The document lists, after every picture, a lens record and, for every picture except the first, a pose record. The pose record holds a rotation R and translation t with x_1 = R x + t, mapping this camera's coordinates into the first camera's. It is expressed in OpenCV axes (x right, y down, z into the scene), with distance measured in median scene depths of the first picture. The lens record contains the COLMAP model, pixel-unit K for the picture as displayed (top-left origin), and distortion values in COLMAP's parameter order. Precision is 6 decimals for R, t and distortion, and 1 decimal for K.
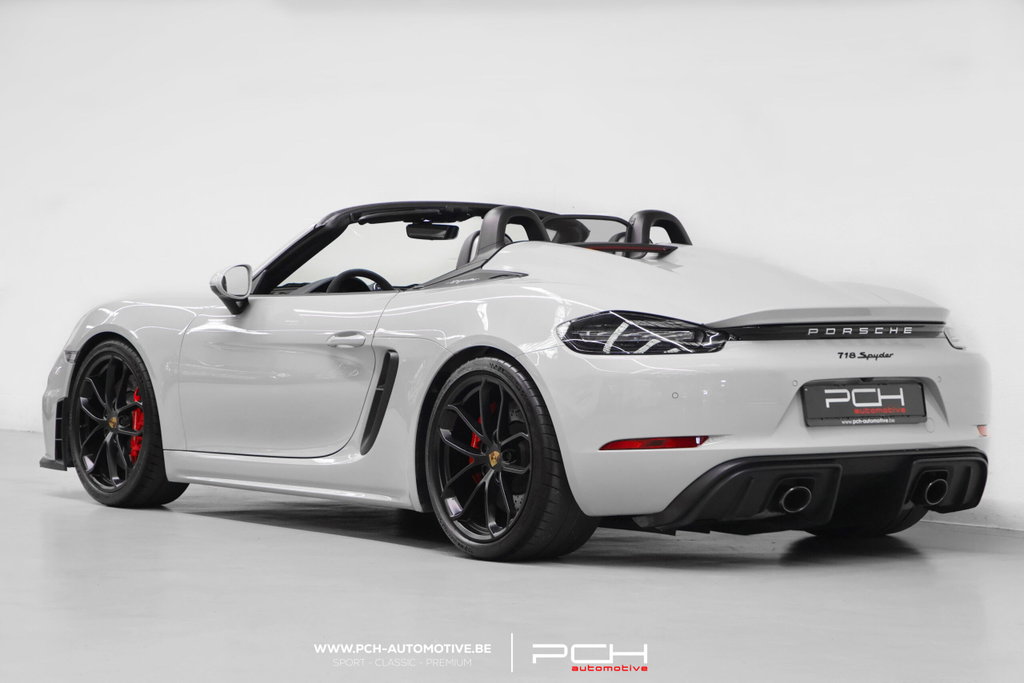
lens RADIAL K [[2477.8, 0, 508.3], [0, 2477.8, 350.1], [0, 0, 1]] dist [0.595563, 0.000000]
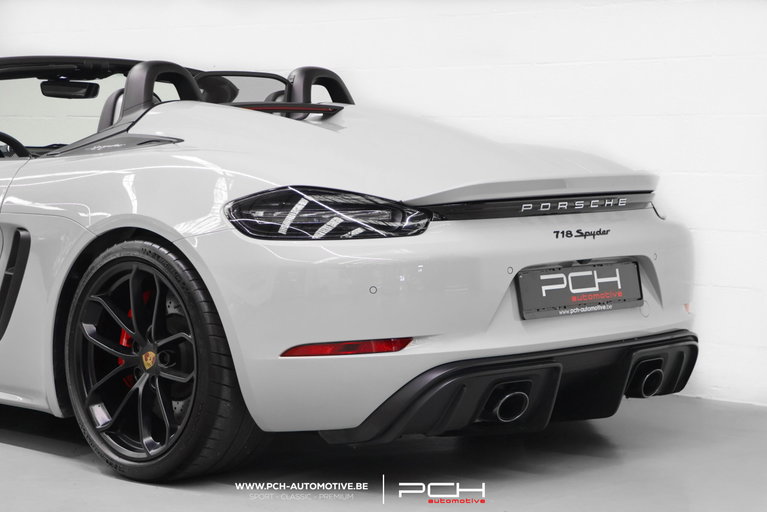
lens RADIAL K [[1770.0, 0, 376.5], [0, 1770.0, 254.4], [0, 0, 1]] dist [0.421563, 0.000000]
pose [[0.990784, -0.019996, 0.133970, -0.009768], [0.013929, 0.998841, 0.046072, -0.019609], [-0.134736, -0.043781, 0.989914, 0.397743]]
